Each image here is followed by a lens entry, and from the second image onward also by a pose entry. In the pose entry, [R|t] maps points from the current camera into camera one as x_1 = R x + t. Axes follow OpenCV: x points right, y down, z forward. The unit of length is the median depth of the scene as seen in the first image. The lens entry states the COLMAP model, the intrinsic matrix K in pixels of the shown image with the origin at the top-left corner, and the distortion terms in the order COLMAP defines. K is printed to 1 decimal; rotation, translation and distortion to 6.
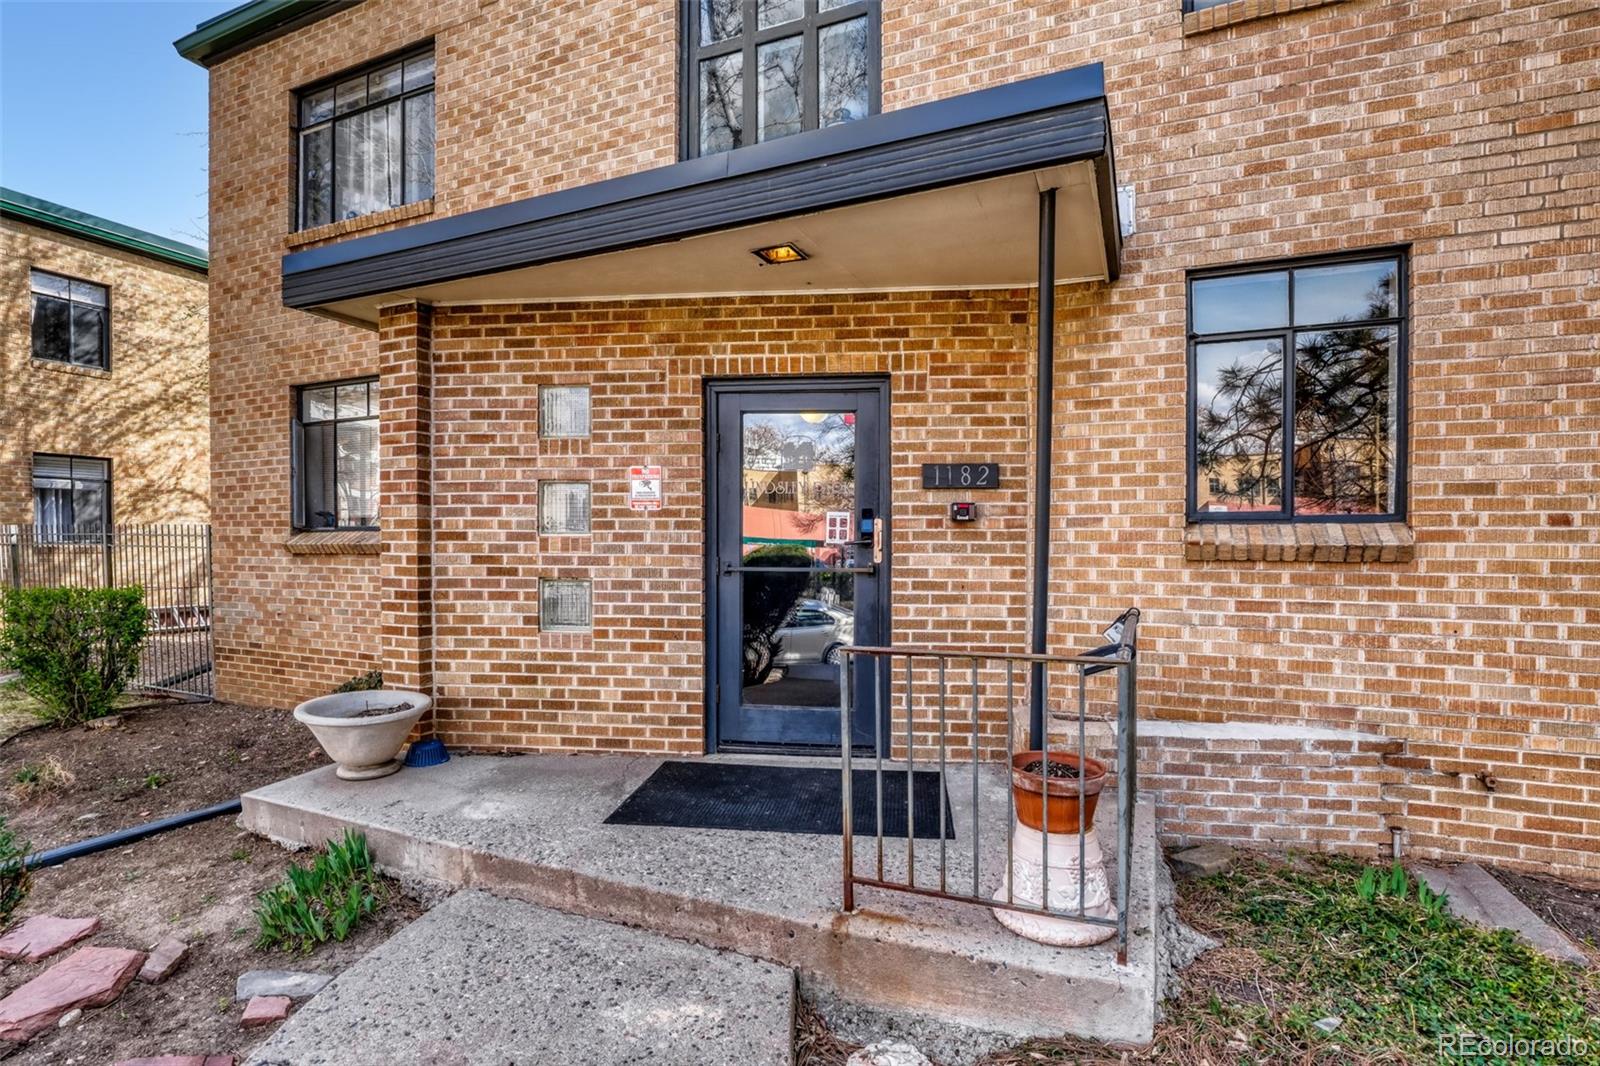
lens RADIAL K [[774.2, 0, 799.1], [0, 774.2, 531.8], [0, 0, 1]] dist [-0.019649, 0.008507]
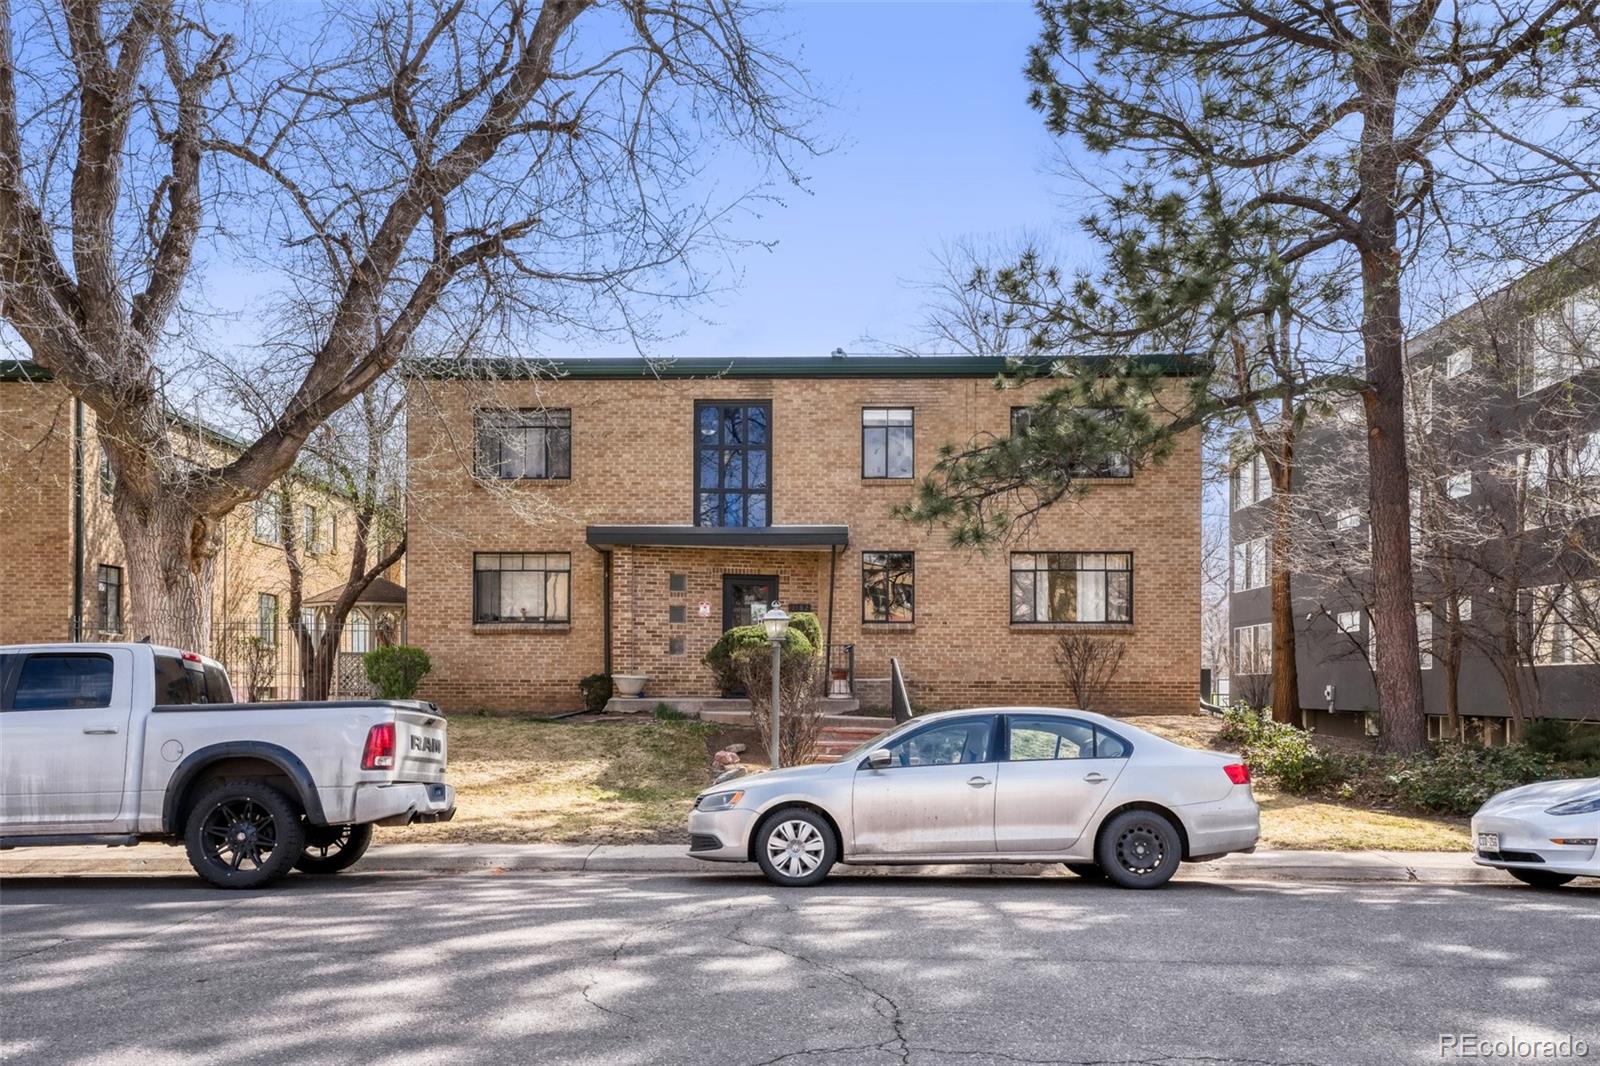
lens RADIAL K [[1338.8, 0, 800.0], [0, 1338.8, 533.0], [0, 0, 1]] dist [0.012112, 0.061303]
pose [[0.908103, 0.045855, 0.416228, -2.088520], [-0.005219, 0.995148, -0.098246, 0.164026], [-0.418714, 0.087045, 0.903937, -4.002969]]
